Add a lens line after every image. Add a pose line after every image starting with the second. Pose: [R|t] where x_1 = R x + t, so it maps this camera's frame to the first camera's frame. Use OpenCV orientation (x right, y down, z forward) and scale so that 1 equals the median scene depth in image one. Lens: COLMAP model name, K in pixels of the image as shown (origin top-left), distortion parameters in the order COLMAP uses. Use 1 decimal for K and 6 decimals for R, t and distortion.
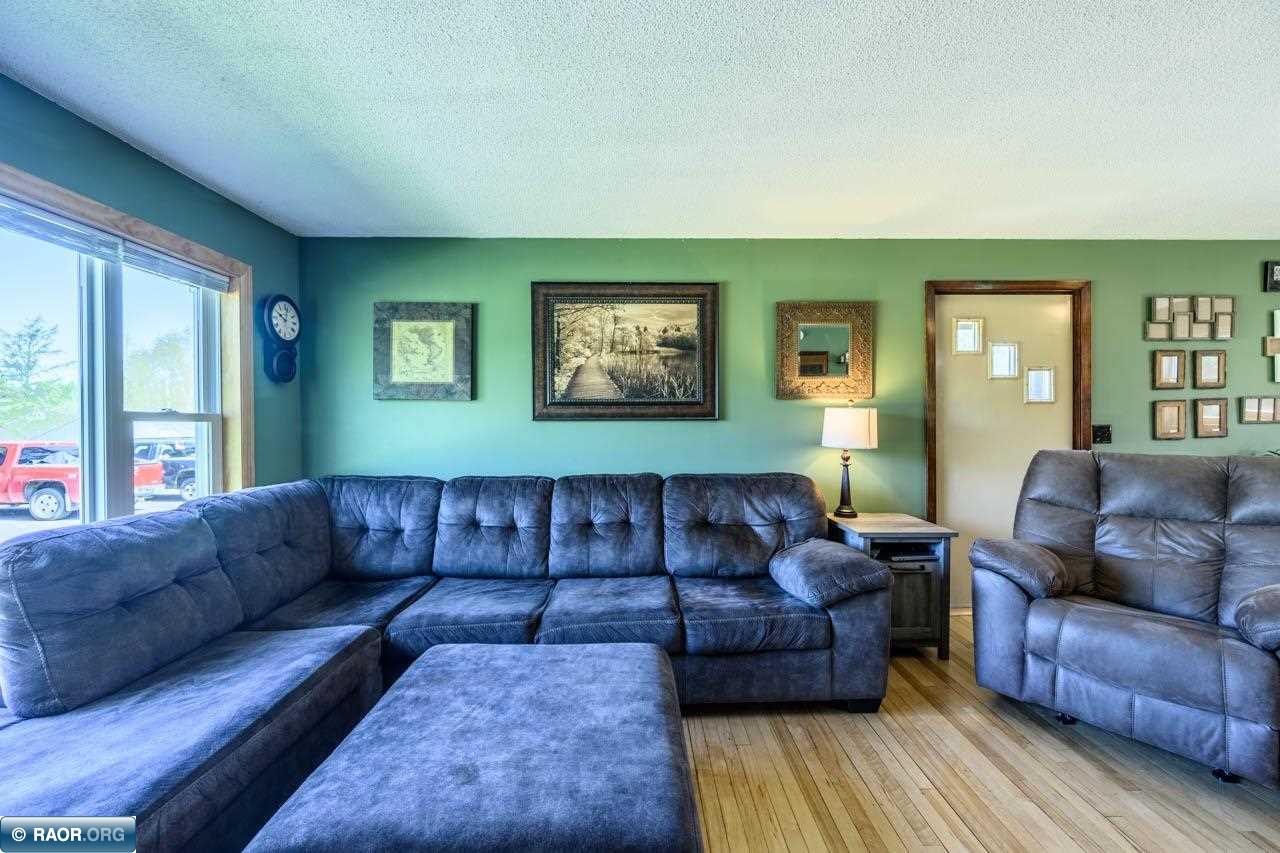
lens RADIAL K [[500.0, 0, 640.0], [0, 500.0, 426.5], [0, 0, 1]] dist [0.000773, -0.000210]
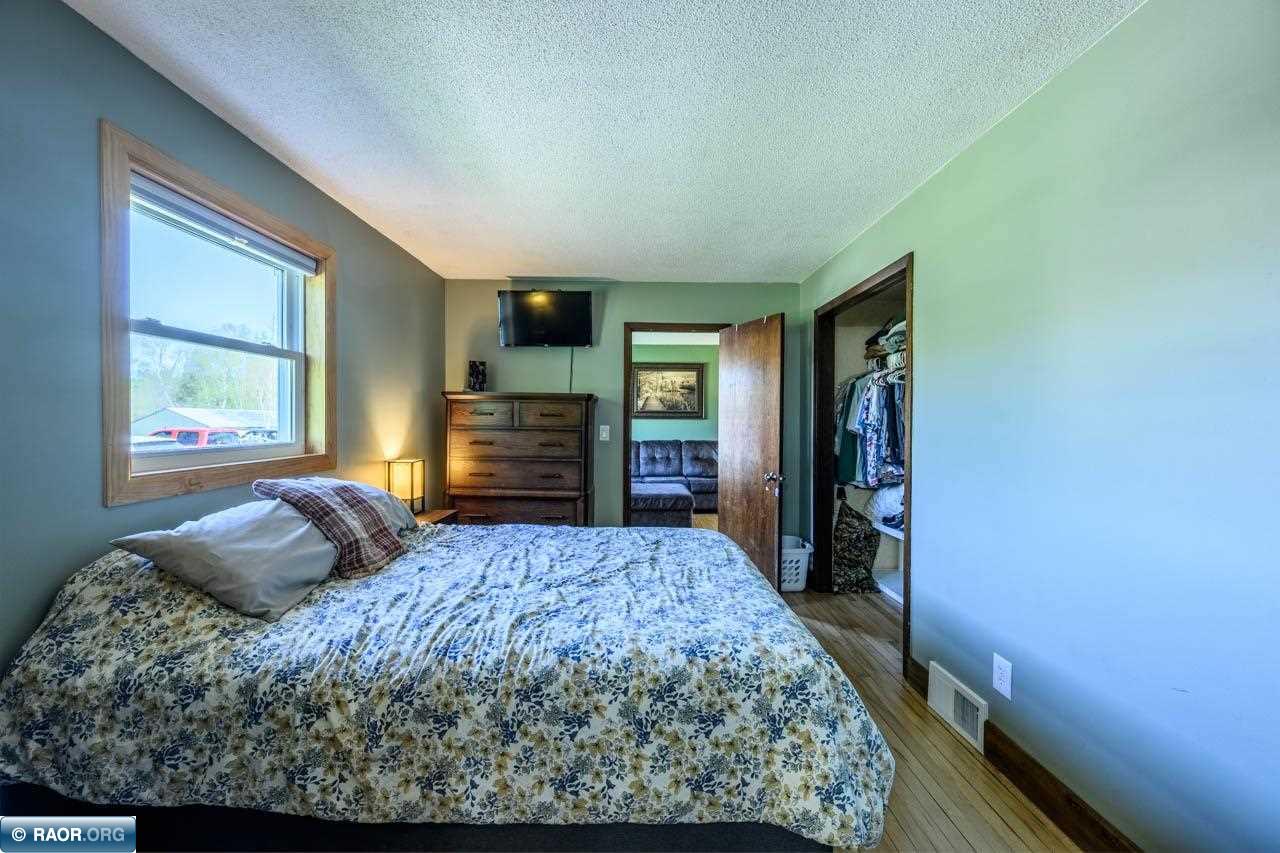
lens RADIAL K [[500.0, 0, 640.0], [0, 500.0, 426.5], [0, 0, 1]] dist [0.000773, -0.000210]
pose [[0.999934, 0.010171, -0.005373, -0.162183], [-0.010123, 0.999909, 0.008870, 0.004324], [0.005463, -0.008815, 0.999946, -1.633472]]
